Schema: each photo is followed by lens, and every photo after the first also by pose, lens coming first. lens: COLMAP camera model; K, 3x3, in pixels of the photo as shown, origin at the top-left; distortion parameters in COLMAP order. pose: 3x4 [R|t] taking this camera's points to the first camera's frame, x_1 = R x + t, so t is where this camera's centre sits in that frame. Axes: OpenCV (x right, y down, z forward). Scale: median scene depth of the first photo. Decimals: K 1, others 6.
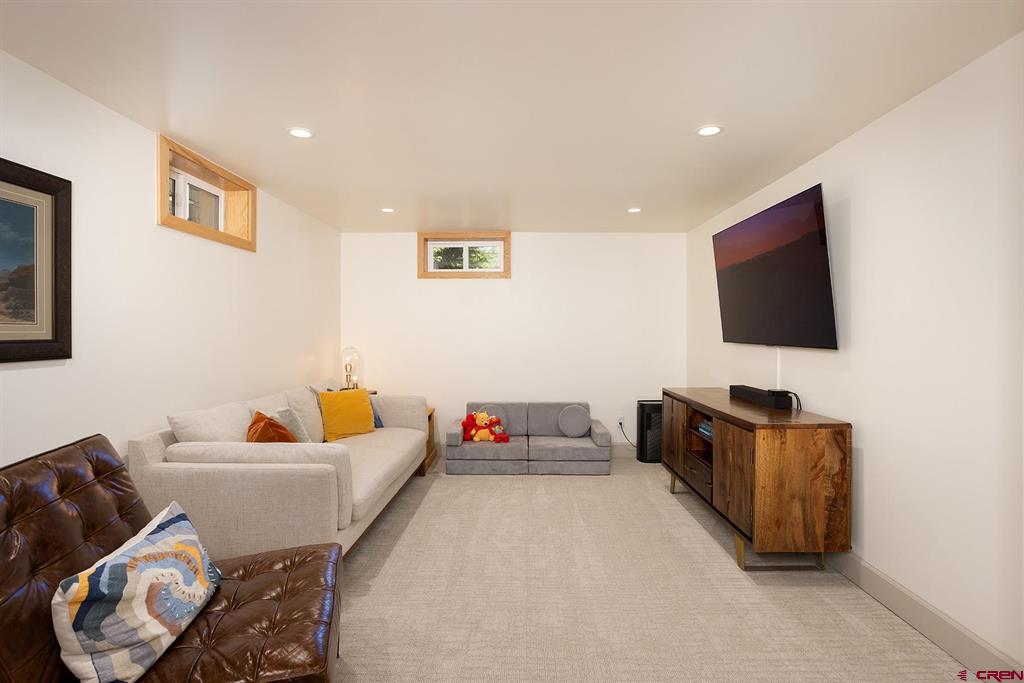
lens RADIAL K [[510.1, 0, 504.6], [0, 510.1, 347.1], [0, 0, 1]] dist [-0.035545, 0.006551]
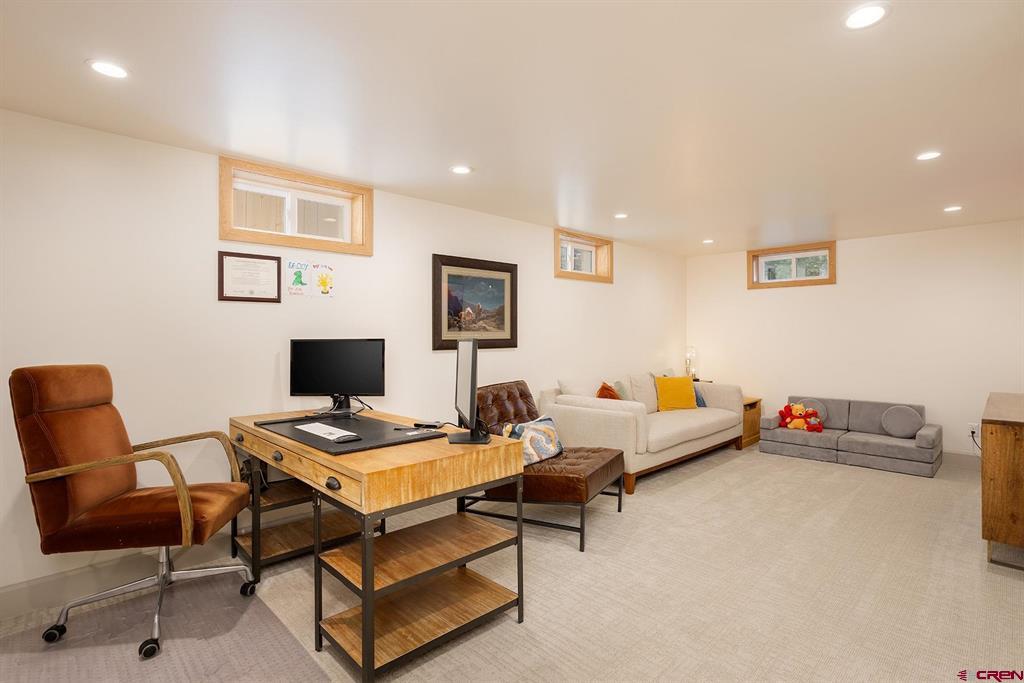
lens RADIAL K [[510.1, 0, 514.4], [0, 510.1, 338.3], [0, 0, 1]] dist [-0.035545, 0.006551]
pose [[0.721649, 0.002979, -0.692252, 0.326658], [-0.015138, 0.999820, -0.011479, 0.003622], [0.692093, 0.018763, 0.721564, -0.302055]]
